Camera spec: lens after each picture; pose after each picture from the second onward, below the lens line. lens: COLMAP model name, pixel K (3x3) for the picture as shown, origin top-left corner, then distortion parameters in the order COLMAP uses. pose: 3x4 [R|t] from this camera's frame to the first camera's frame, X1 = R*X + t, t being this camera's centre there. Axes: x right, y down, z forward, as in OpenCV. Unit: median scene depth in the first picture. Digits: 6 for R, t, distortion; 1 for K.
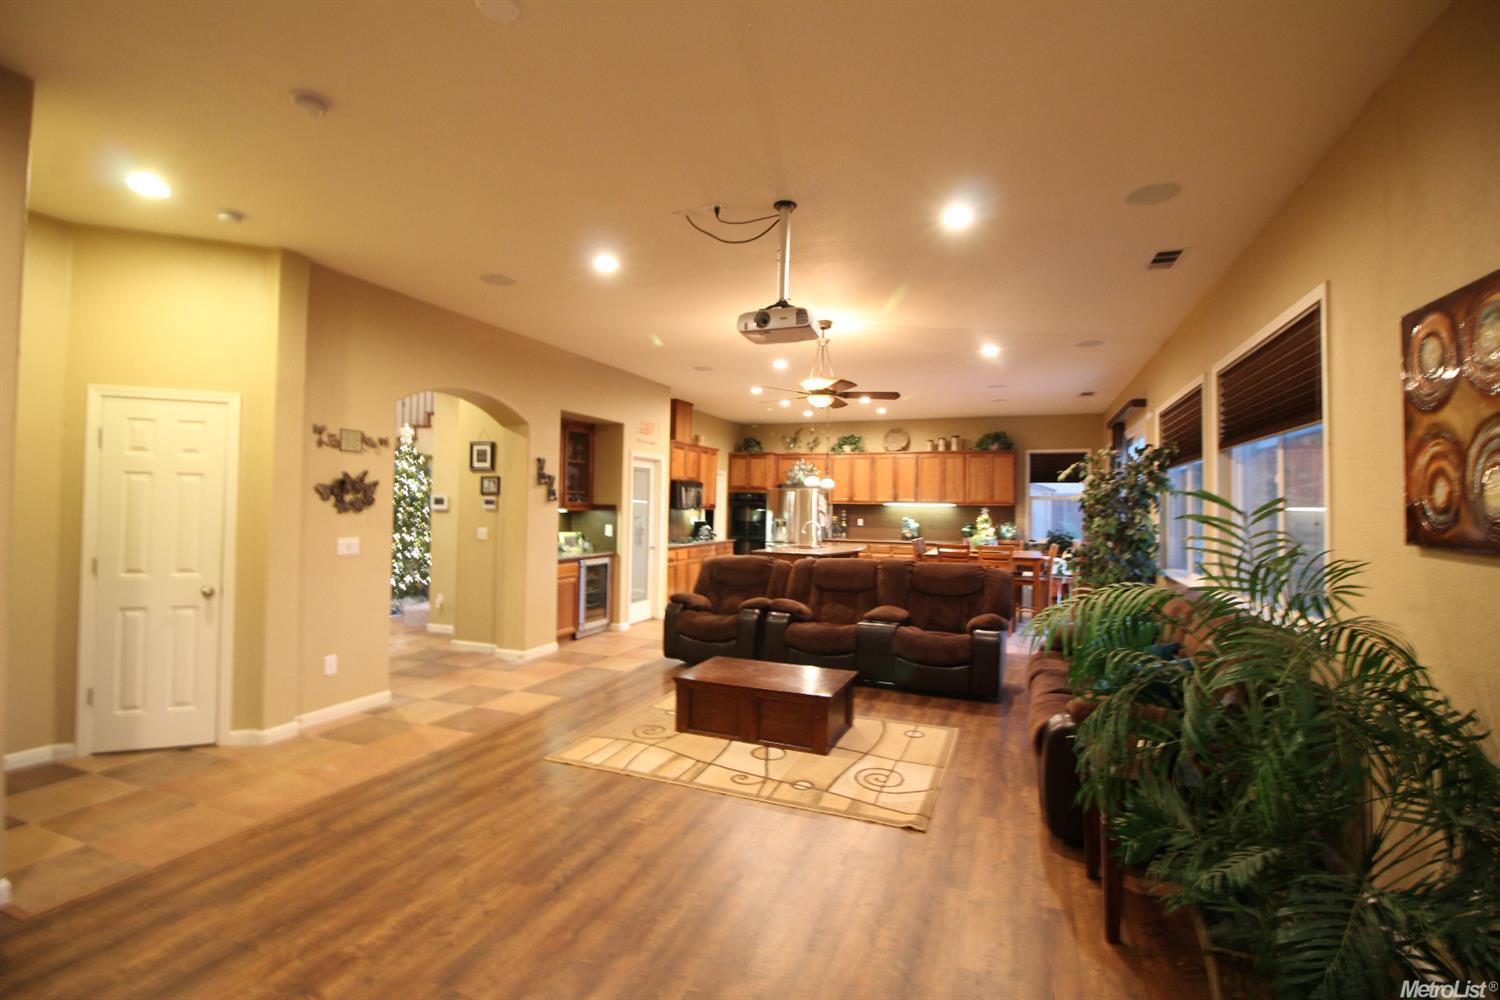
lens RADIAL K [[695.2, 0, 750.3], [0, 695.2, 488.7], [0, 0, 1]] dist [-0.000113, -0.014806]
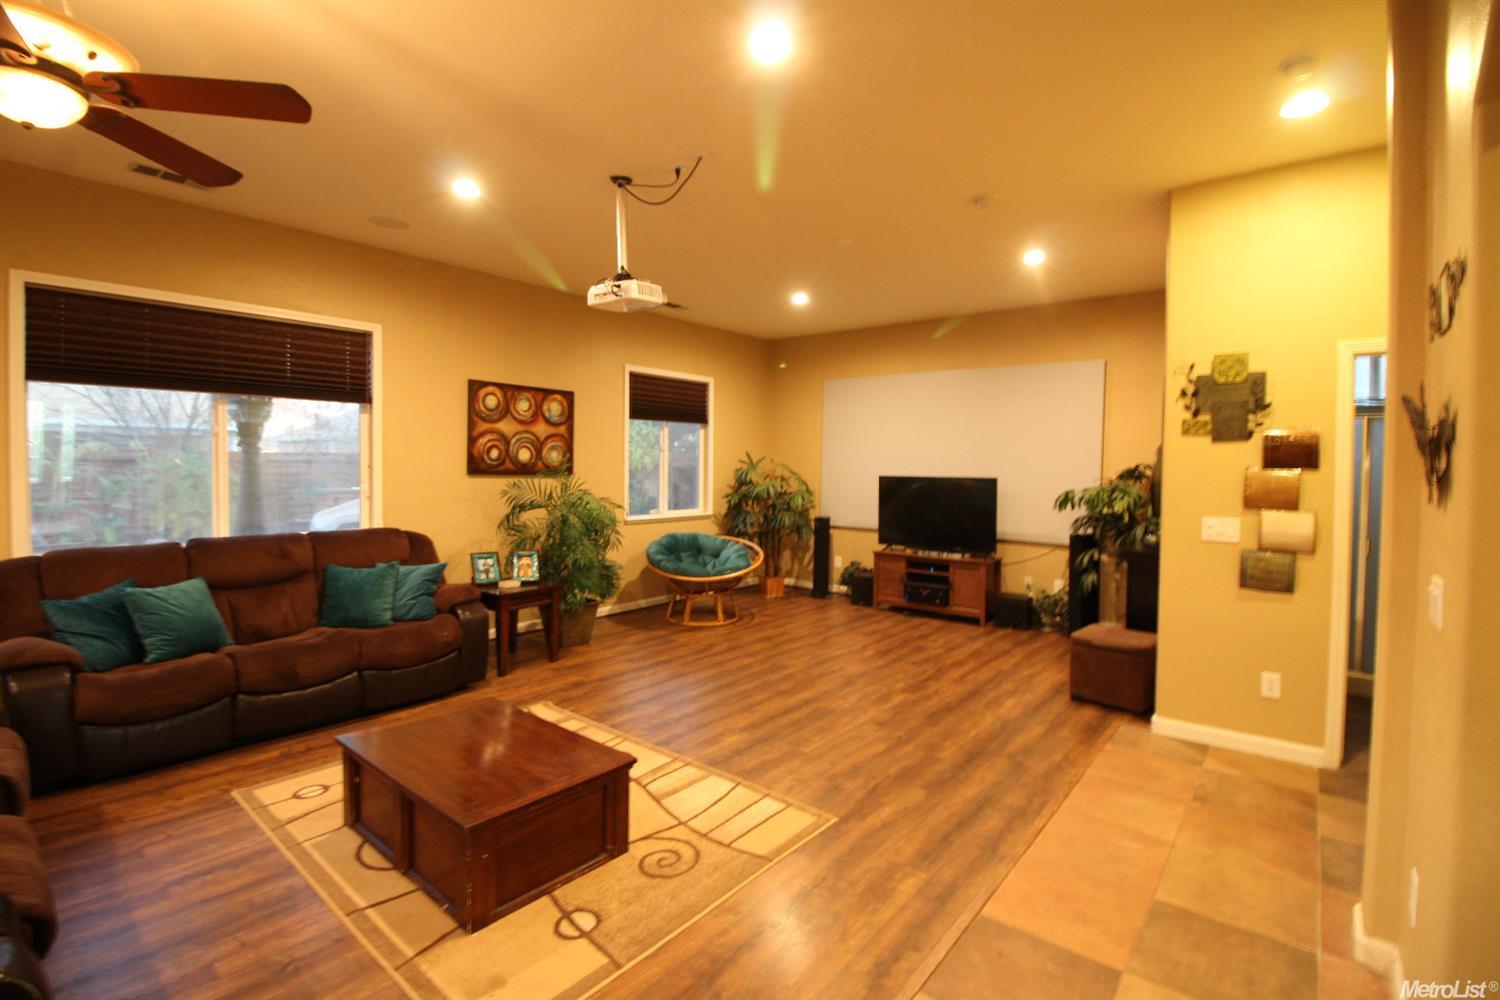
lens RADIAL K [[695.2, 0, 750.3], [0, 695.2, 488.7], [0, 0, 1]] dist [-0.000113, -0.014806]
pose [[-0.952480, -0.033926, 0.302705, -0.147087], [-0.031173, 0.999417, 0.013925, 0.013624], [-0.303001, 0.003827, -0.952983, 0.604132]]
